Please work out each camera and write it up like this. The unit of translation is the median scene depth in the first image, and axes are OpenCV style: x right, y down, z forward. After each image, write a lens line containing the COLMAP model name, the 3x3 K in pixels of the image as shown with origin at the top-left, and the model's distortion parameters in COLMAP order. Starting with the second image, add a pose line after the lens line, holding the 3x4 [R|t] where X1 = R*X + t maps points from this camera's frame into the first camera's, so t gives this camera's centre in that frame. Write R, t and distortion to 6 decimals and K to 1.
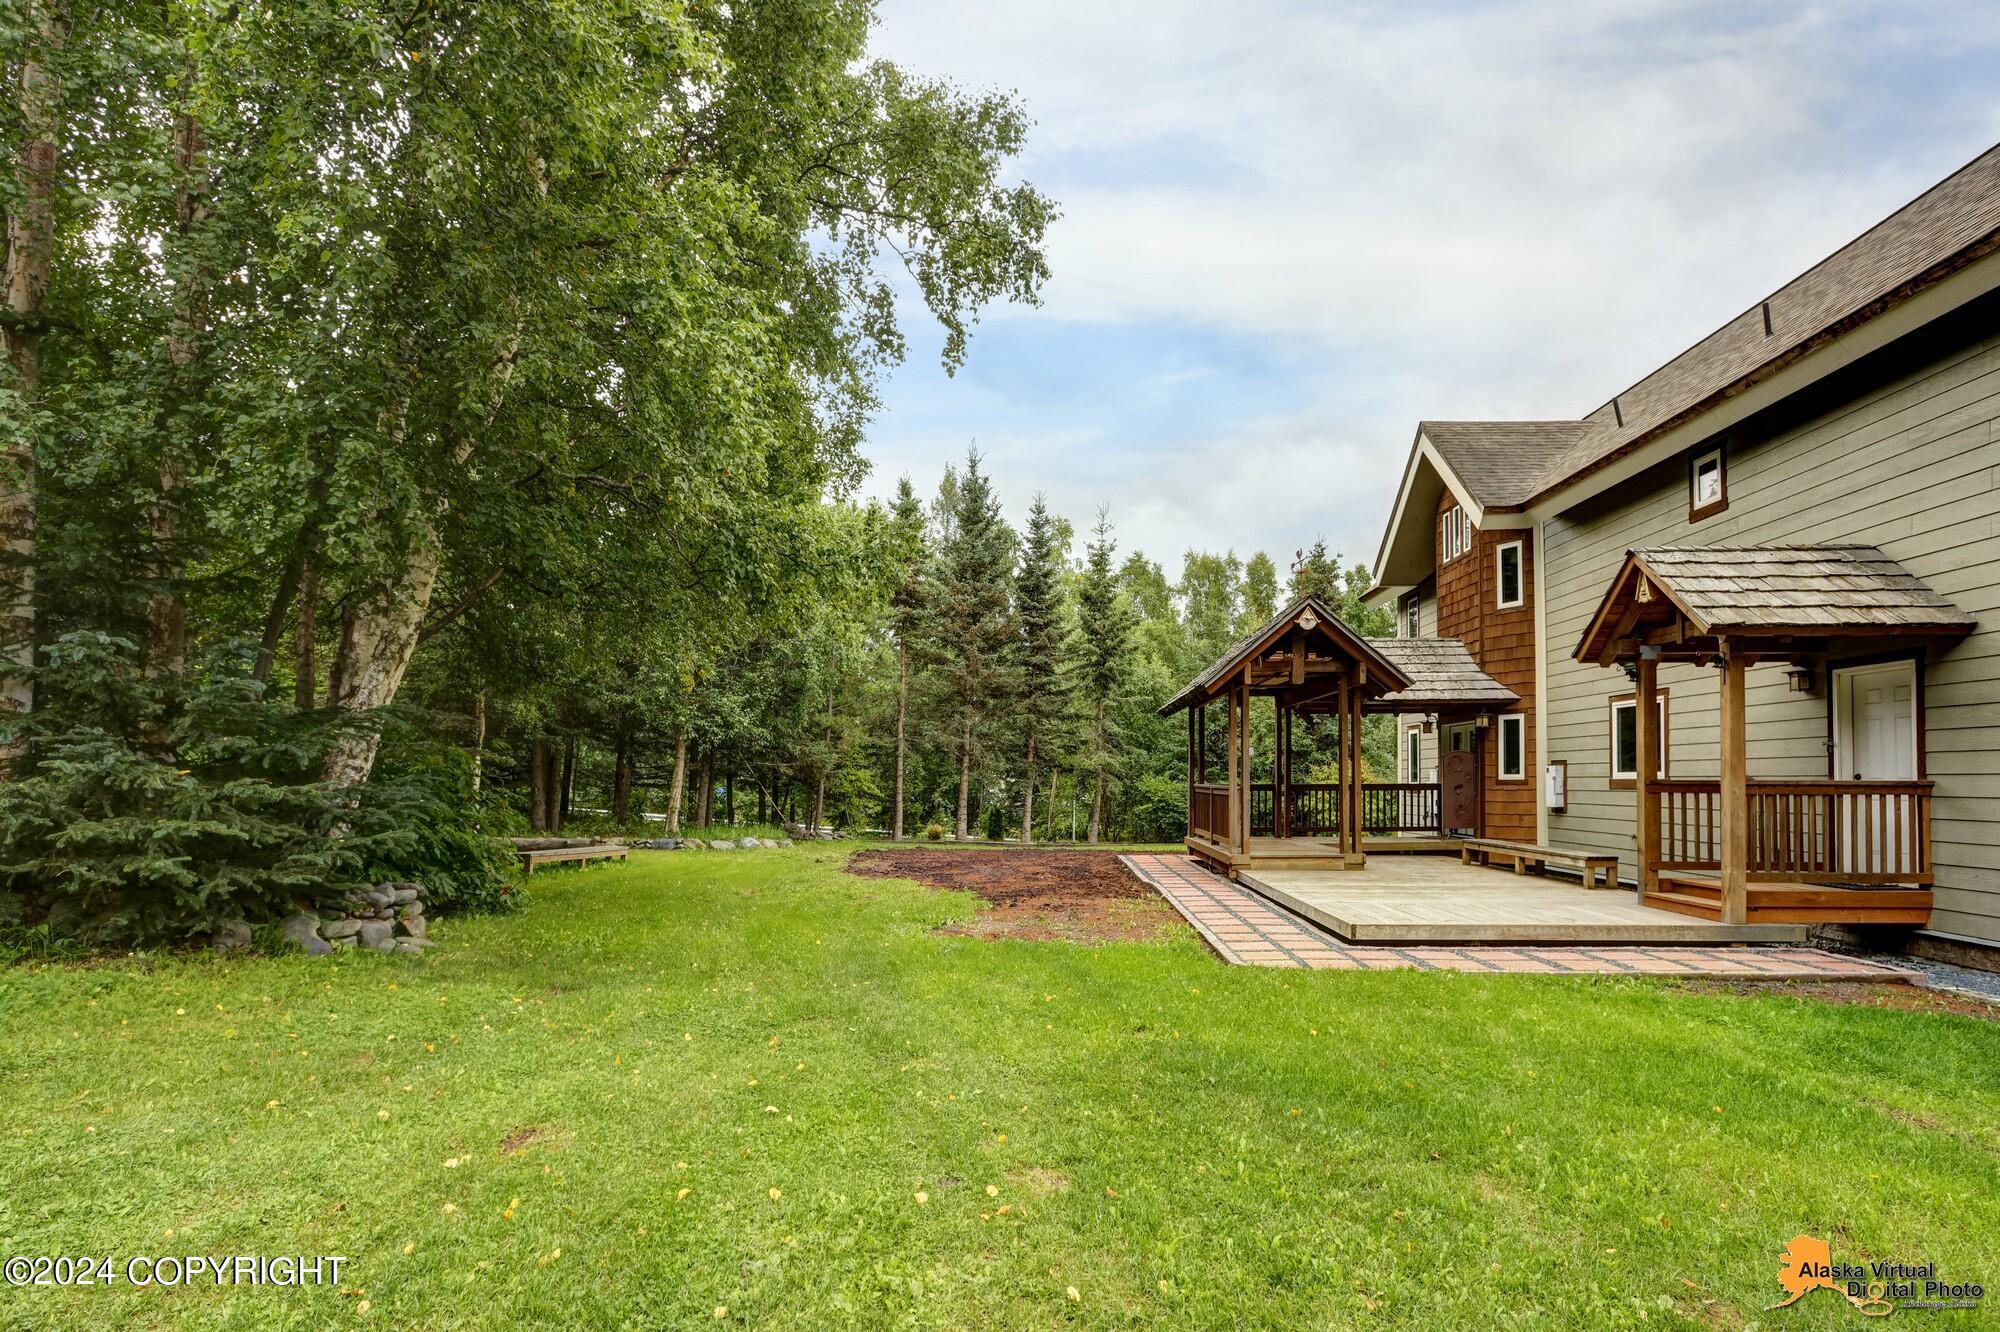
lens RADIAL K [[1161.5, 0, 999.4], [0, 1161.5, 744.3], [0, 0, 1]] dist [-0.005358, -0.003321]
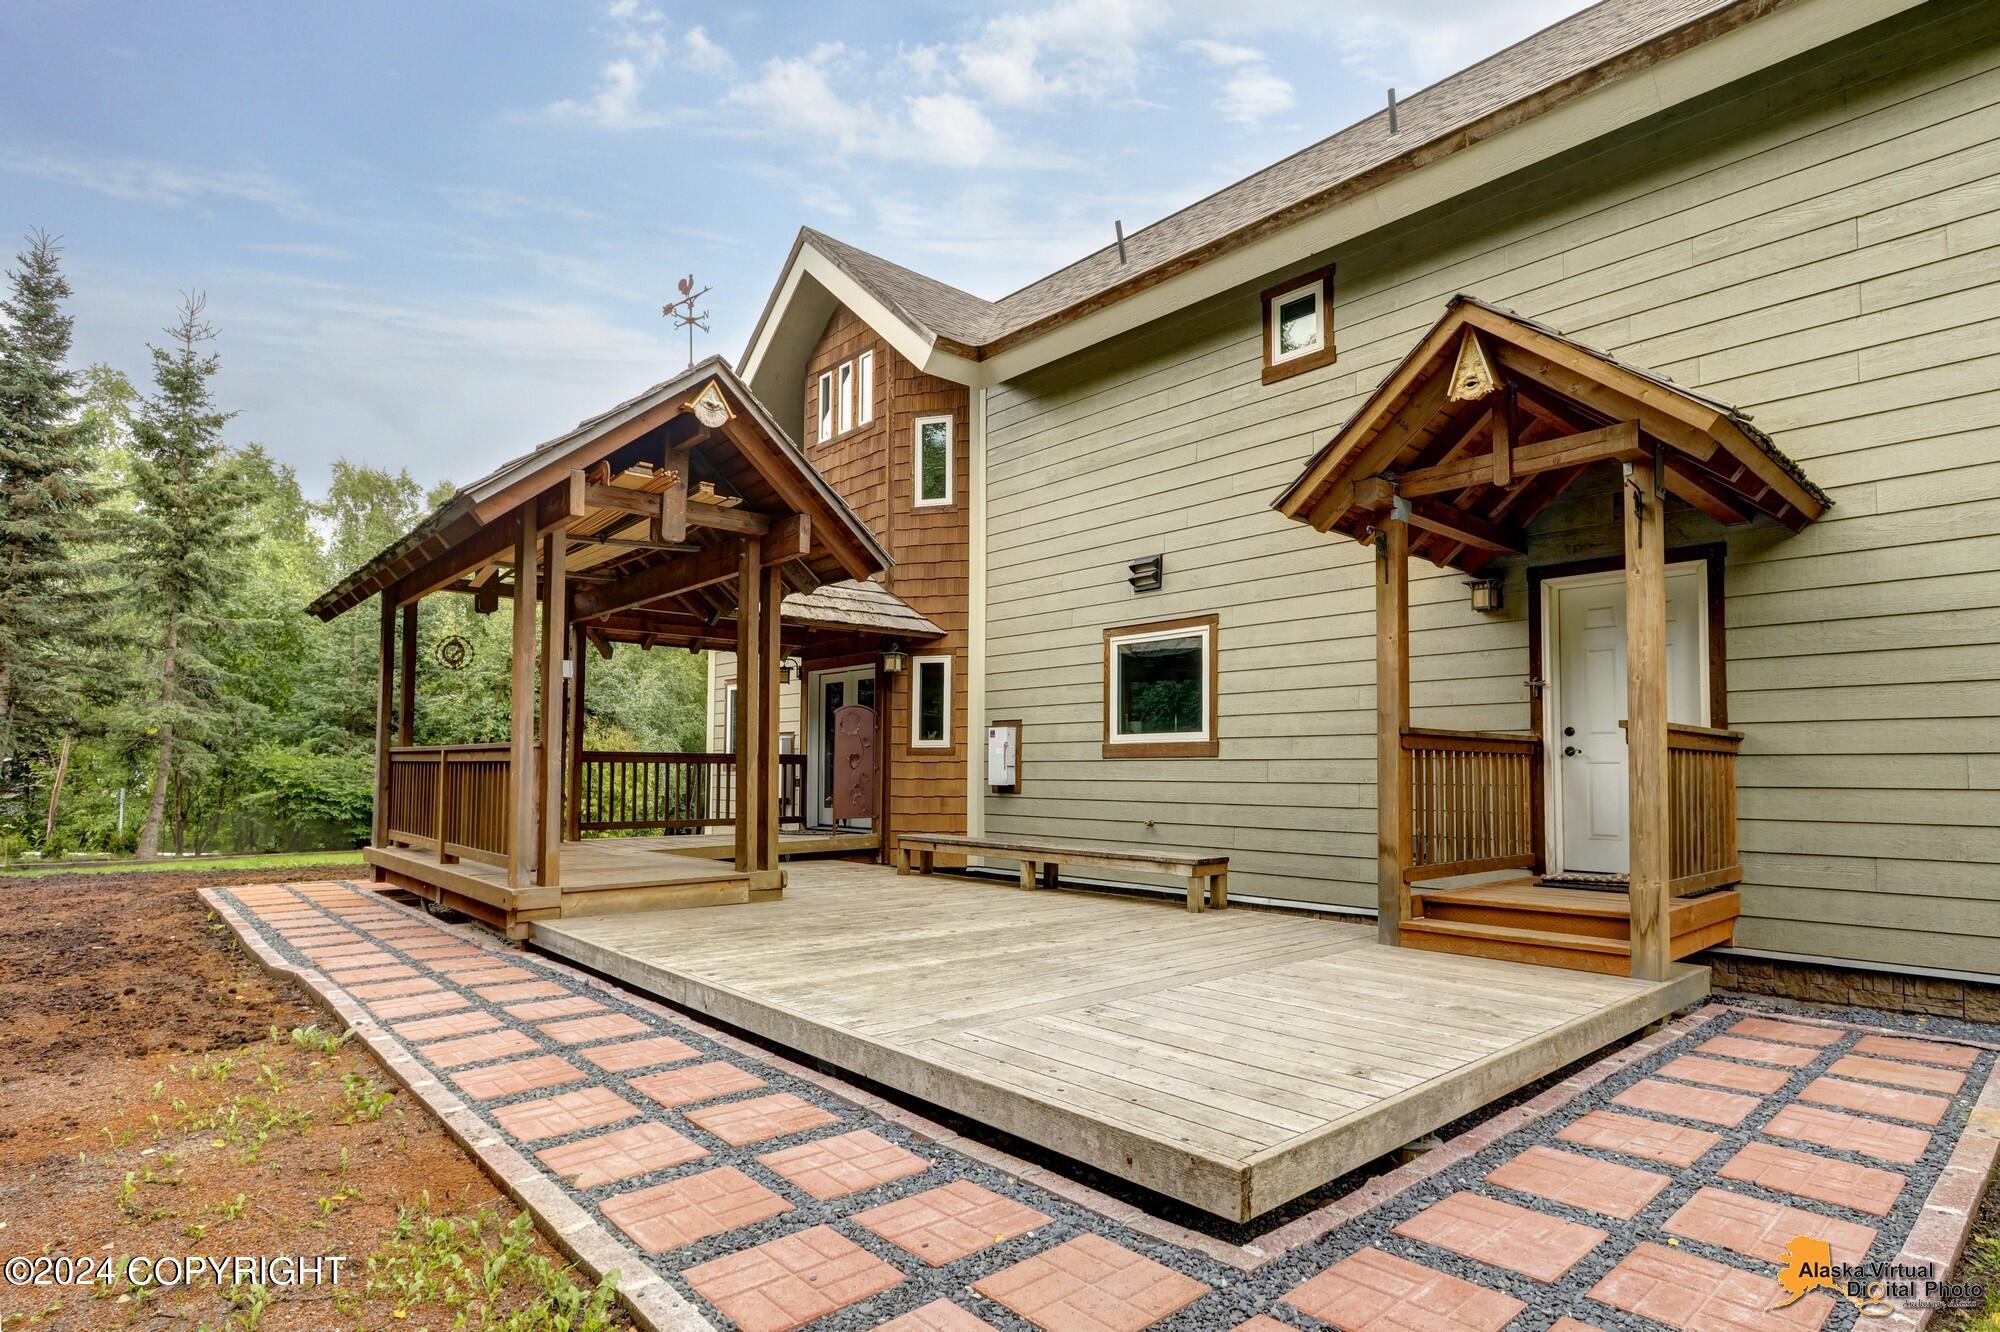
lens RADIAL K [[1041.7, 0, 1104.9], [0, 1041.7, 742.8], [0, 0, 1]] dist [-0.000438, -0.006729]
pose [[0.687042, 0.026559, 0.726132, 0.055700], [-0.028596, 0.999546, -0.009503, 0.032586], [-0.726055, -0.014236, 0.687489, 0.516506]]
